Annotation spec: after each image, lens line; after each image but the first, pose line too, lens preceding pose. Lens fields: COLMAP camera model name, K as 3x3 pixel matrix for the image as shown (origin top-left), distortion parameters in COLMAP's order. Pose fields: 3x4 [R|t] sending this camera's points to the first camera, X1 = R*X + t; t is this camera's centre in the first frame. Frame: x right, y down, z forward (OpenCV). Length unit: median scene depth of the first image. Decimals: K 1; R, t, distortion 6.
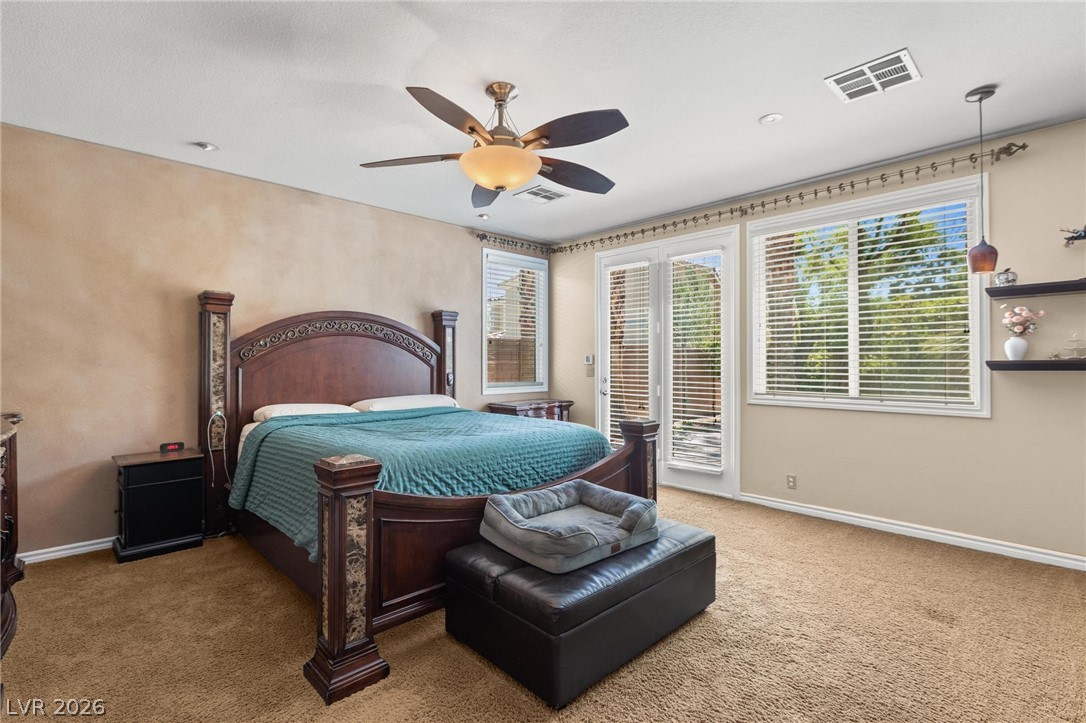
lens RADIAL K [[504.3, 0, 539.8], [0, 504.3, 363.8], [0, 0, 1]] dist [0.000517, -0.000045]
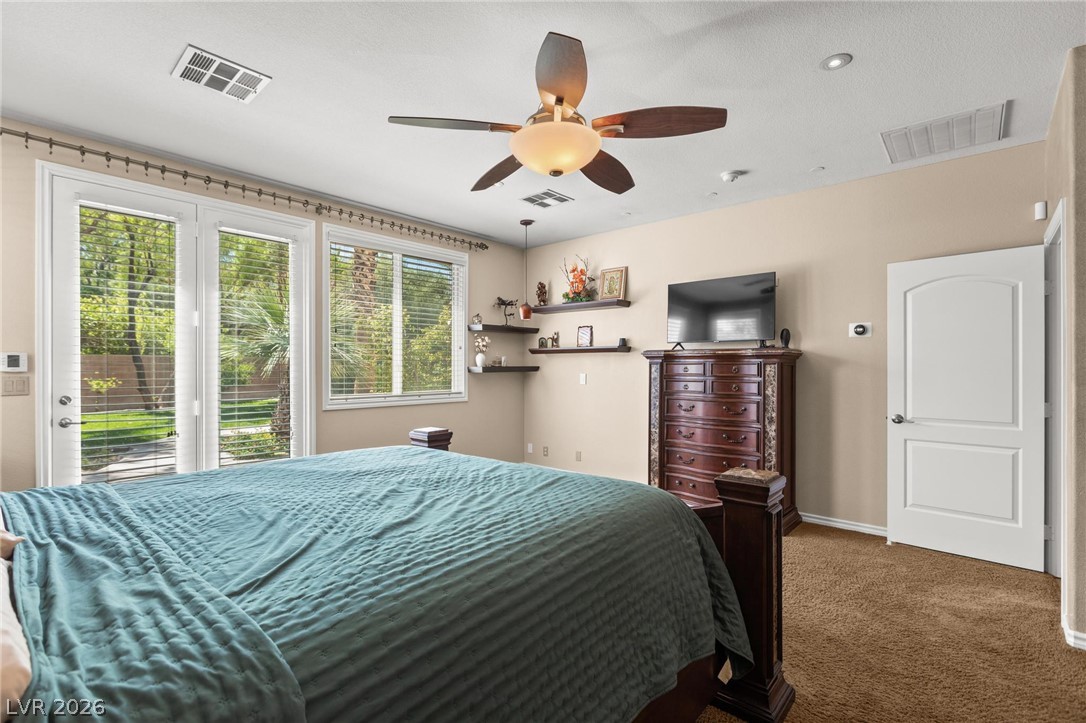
lens RADIAL K [[504.3, 0, 542.7], [0, 504.3, 364.3], [0, 0, 1]] dist [0.000517, -0.000045]
pose [[-0.080048, 0.000531, 0.996791, -0.739609], [-0.004828, 0.999988, -0.000921, -0.012567], [-0.996779, -0.004887, -0.080045, 0.828339]]
